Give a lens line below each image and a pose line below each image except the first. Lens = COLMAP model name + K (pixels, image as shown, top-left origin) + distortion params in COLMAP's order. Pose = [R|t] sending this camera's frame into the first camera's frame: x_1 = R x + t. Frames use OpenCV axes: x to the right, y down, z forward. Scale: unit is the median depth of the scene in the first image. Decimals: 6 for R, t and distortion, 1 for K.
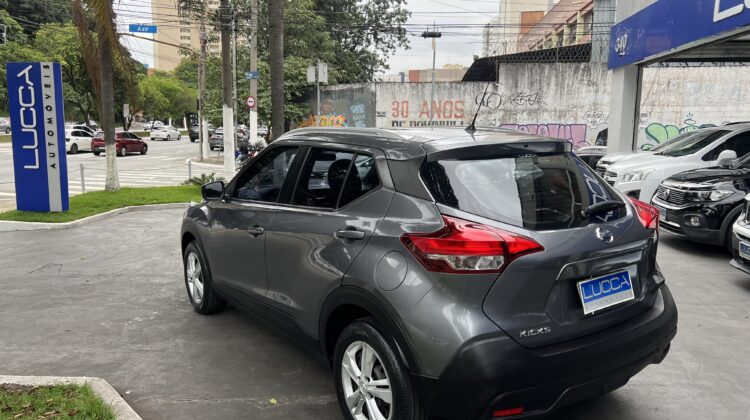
lens RADIAL K [[564.4, 0, 371.9], [0, 564.4, 210.8], [0, 0, 1]] dist [0.078467, -0.100532]
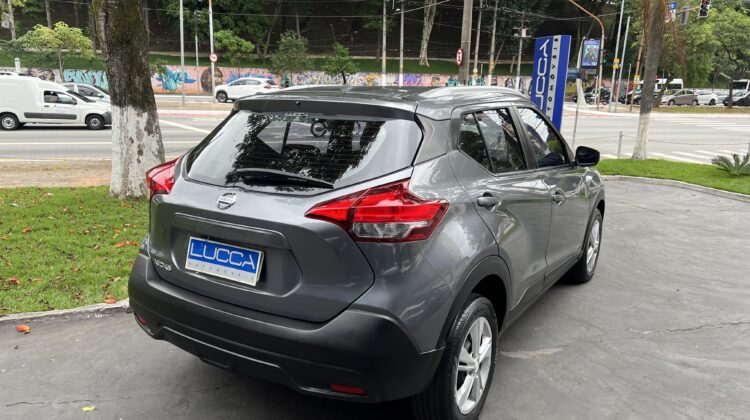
lens RADIAL K [[564.4, 0, 371.9], [0, 564.4, 210.8], [0, 0, 1]] dist [0.078467, -0.100532]
pose [[0.379900, 0.202642, -0.902558, 0.154629], [-0.160964, 0.975306, 0.151224, -0.013281], [0.910915, 0.087829, 0.403137, 0.096965]]
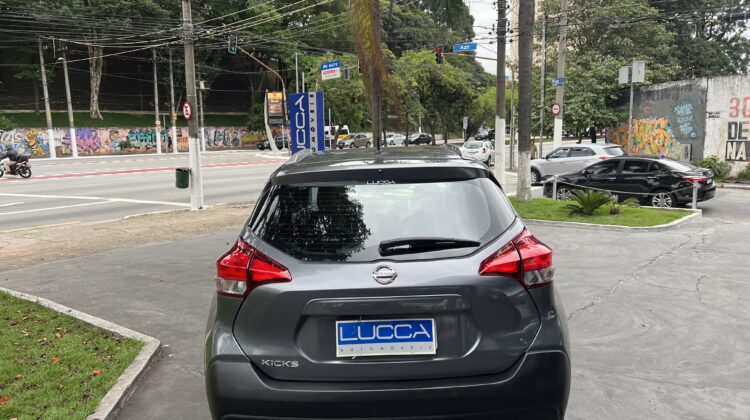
lens RADIAL K [[564.4, 0, 371.9], [0, 564.4, 210.8], [0, 0, 1]] dist [0.078467, -0.100532]
pose [[0.811782, 0.052309, -0.581613, 0.108768], [-0.058898, 0.998235, 0.007572, -0.007570], [0.580982, 0.028109, 0.813431, 0.031685]]
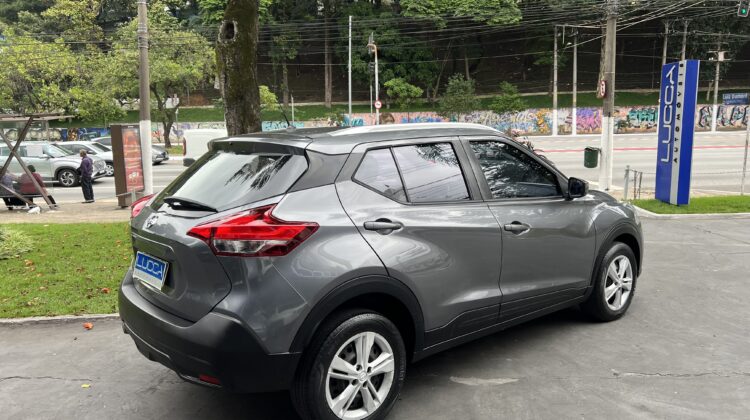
lens RADIAL K [[562.4, 0, 375.0], [0, 562.4, 210.0], [0, 0, 1]] dist [0.079137, -0.097734]
pose [[0.082226, 0.139691, -0.986775, 0.182973], [-0.130011, 0.983171, 0.128347, -0.021174], [0.988097, 0.117738, 0.099004, 0.150807]]
